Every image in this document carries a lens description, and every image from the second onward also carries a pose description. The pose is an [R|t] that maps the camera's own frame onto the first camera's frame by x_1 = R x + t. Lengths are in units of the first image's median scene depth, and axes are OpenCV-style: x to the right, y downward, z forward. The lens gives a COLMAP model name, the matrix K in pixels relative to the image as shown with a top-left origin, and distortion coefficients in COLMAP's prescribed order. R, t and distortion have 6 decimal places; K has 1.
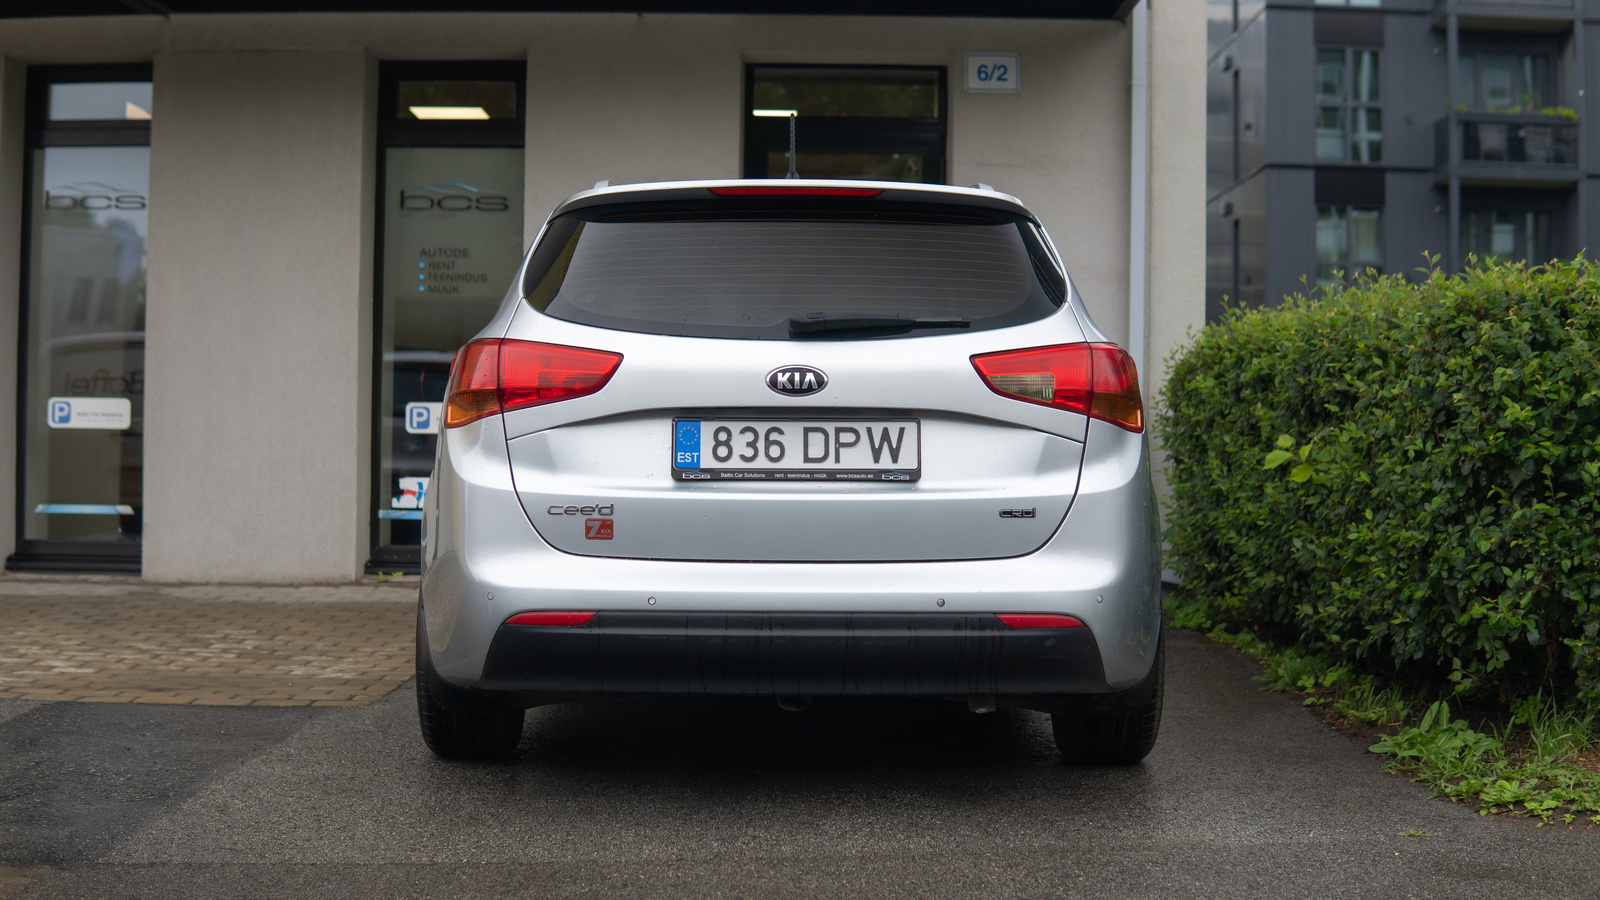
lens RADIAL K [[2171.5, 0, 800.0], [0, 2171.5, 450.0], [0, 0, 1]] dist [-0.177751, -0.086686]
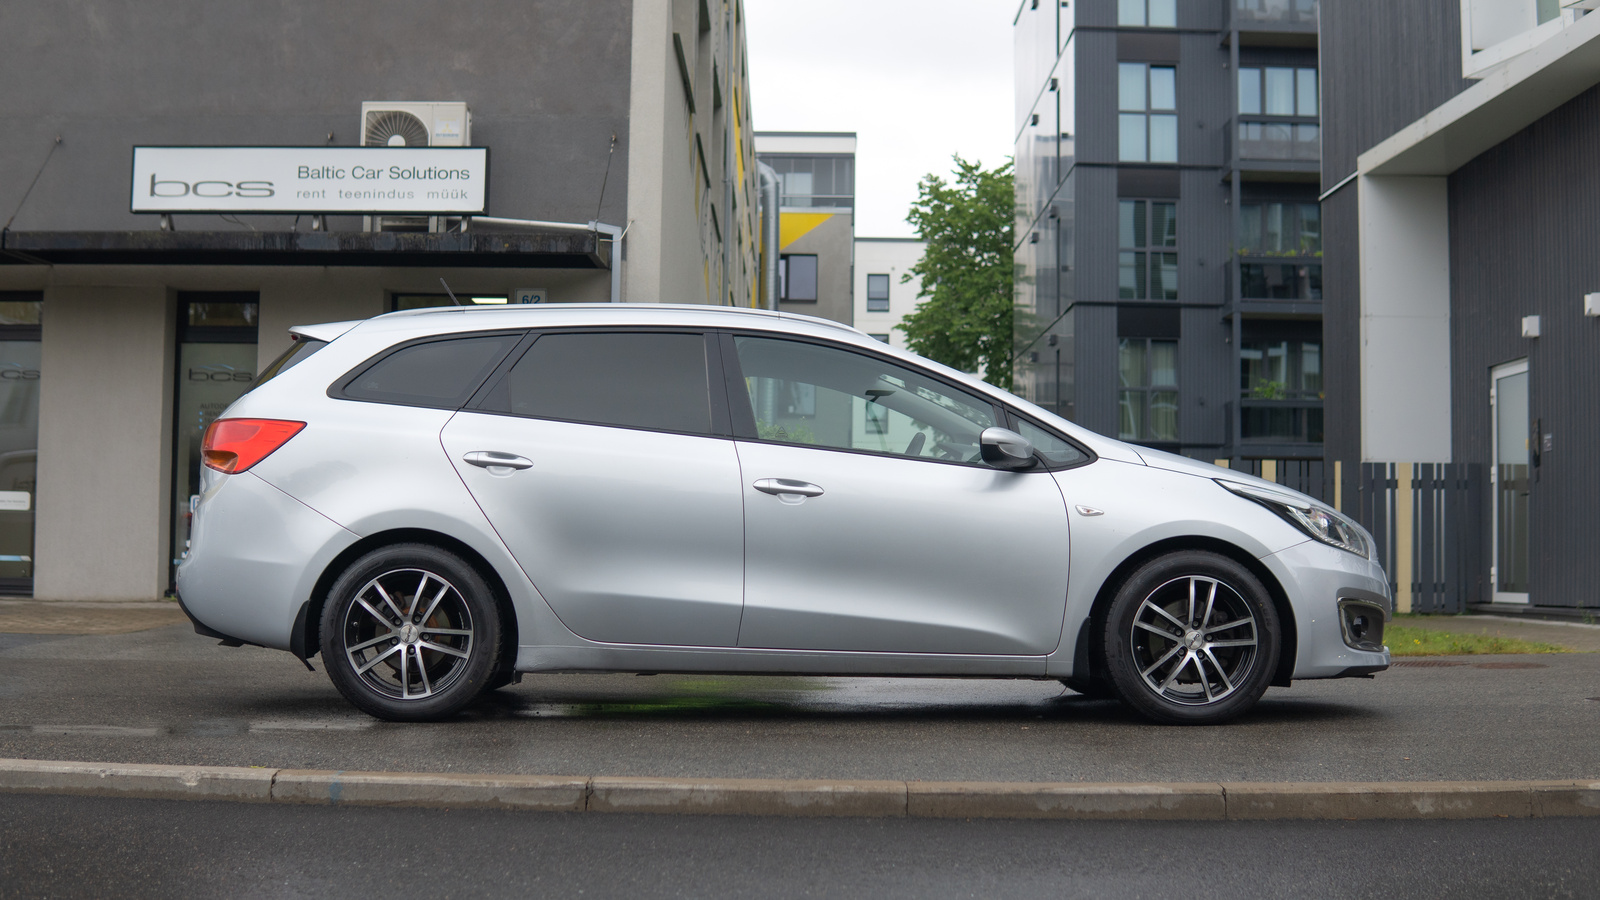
lens RADIAL K [[2227.2, 0, 800.0], [0, 2227.2, 450.0], [0, 0, 1]] dist [-0.191559, -0.051946]
pose [[0.999980, 0.001285, -0.006122, 0.451929], [-0.001603, 0.998637, -0.052169, 0.046395], [0.006047, 0.052178, 0.998620, -1.052491]]
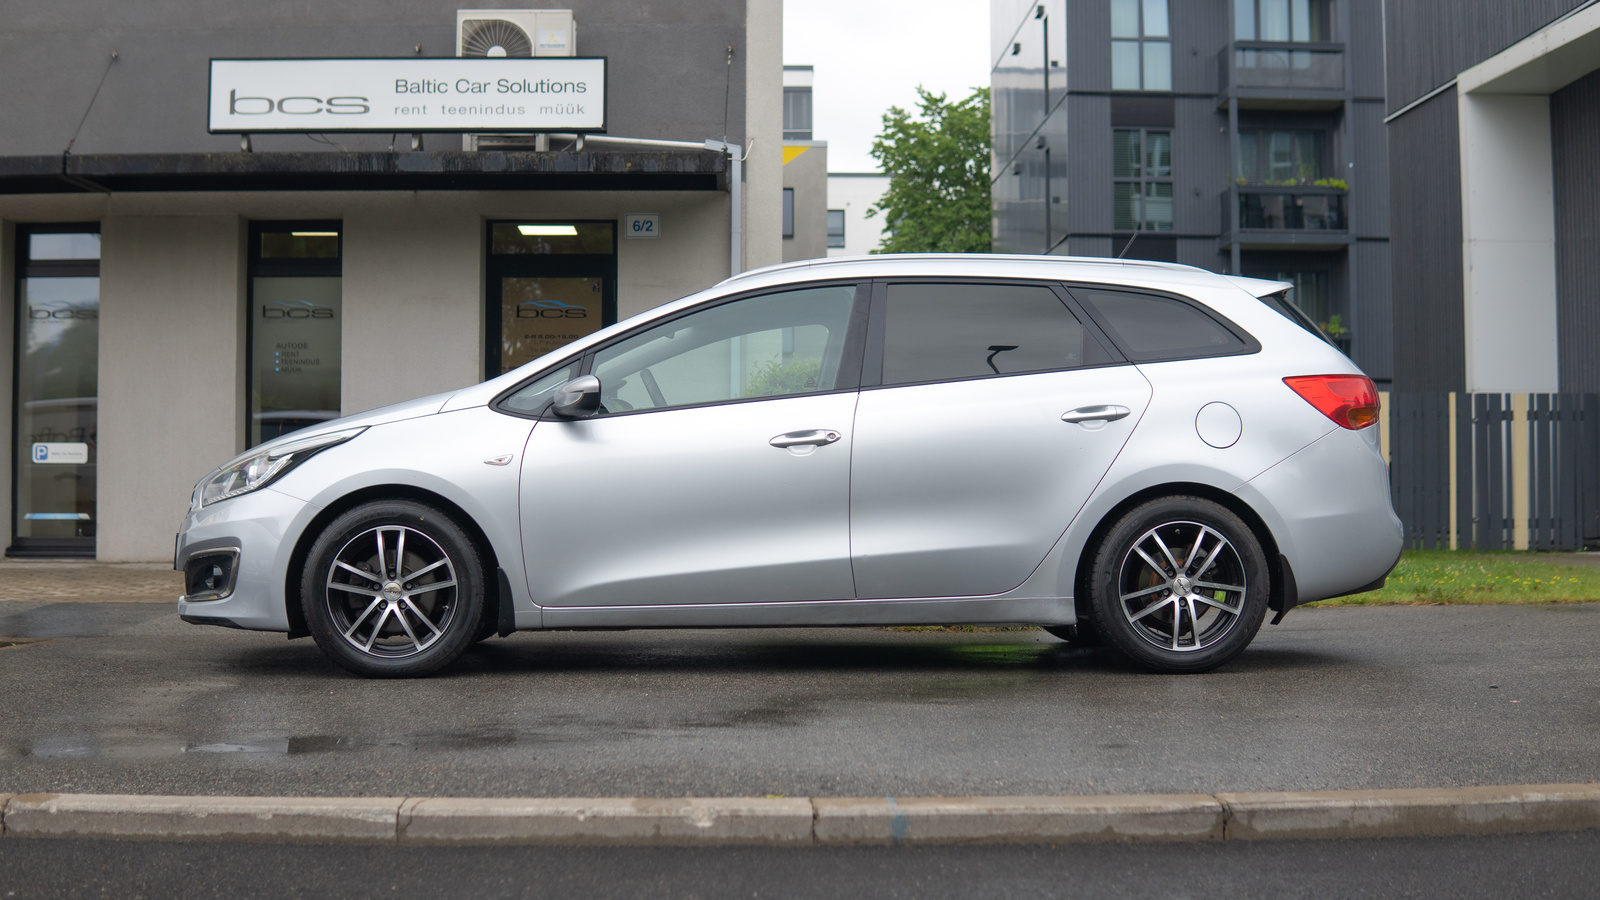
lens RADIAL K [[2227.2, 0, 800.0], [0, 2227.2, 450.0], [0, 0, 1]] dist [-0.191559, -0.051946]
pose [[0.999356, -0.012000, 0.033816, 0.212902], [0.012856, 0.999600, -0.025205, 0.039738], [-0.033500, 0.025623, 0.999110, -0.859503]]
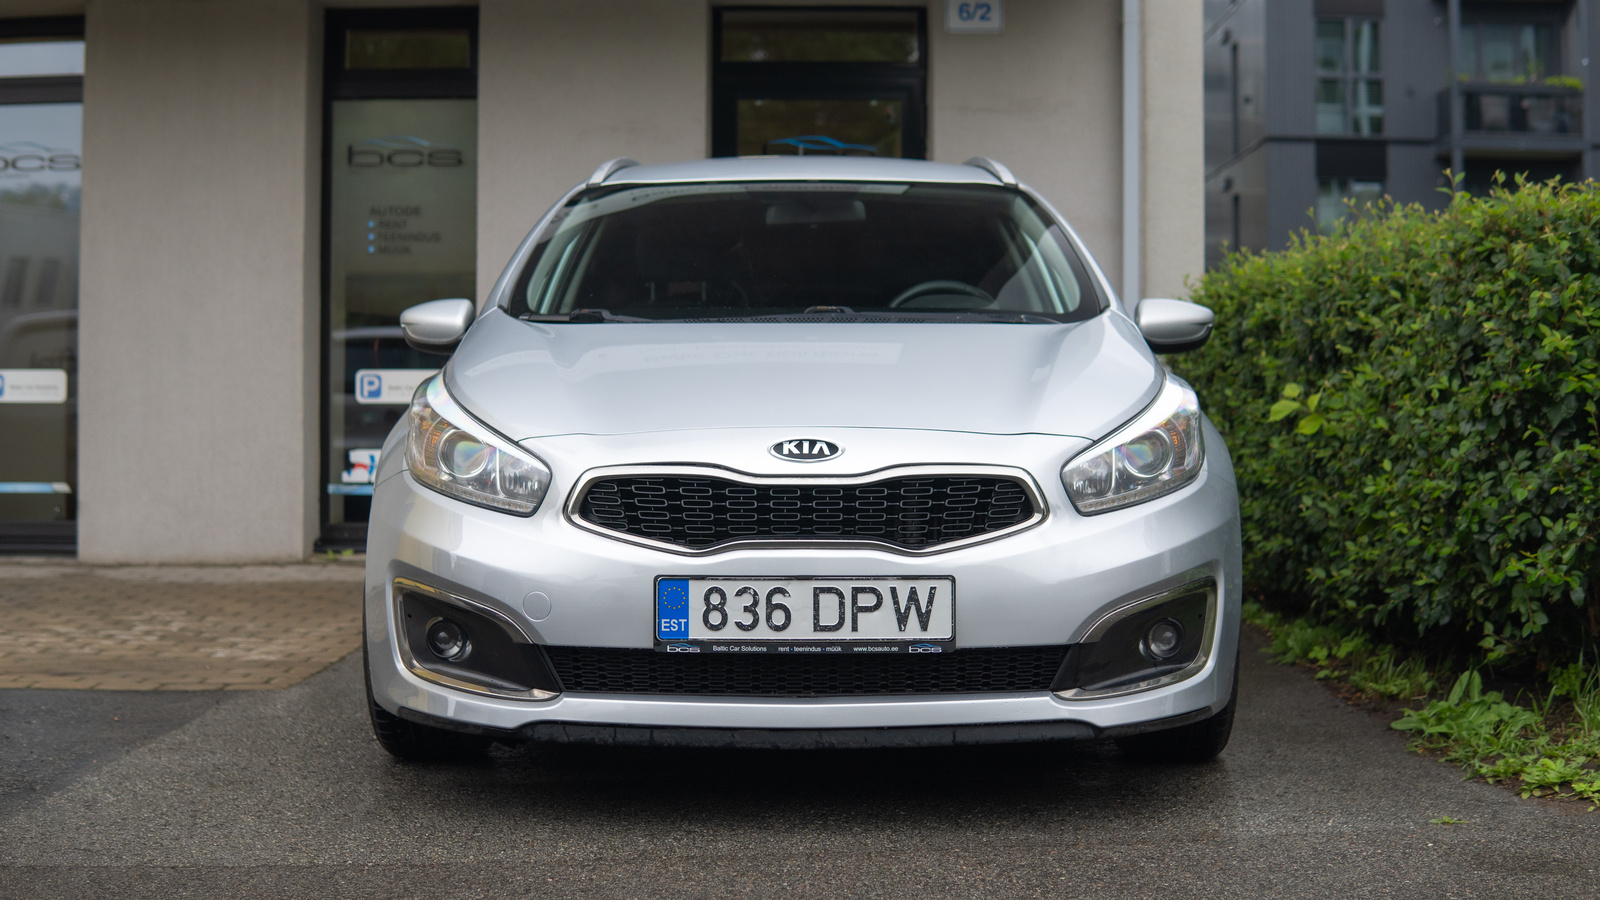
lens RADIAL K [[2171.5, 0, 800.0], [0, 2171.5, 450.0], [0, 0, 1]] dist [-0.177751, -0.086686]
pose [[0.999944, -0.010561, -0.001015, 0.017722], [0.010566, 0.999929, 0.005559, 0.014349], [0.000956, -0.005570, 0.999984, 0.089557]]
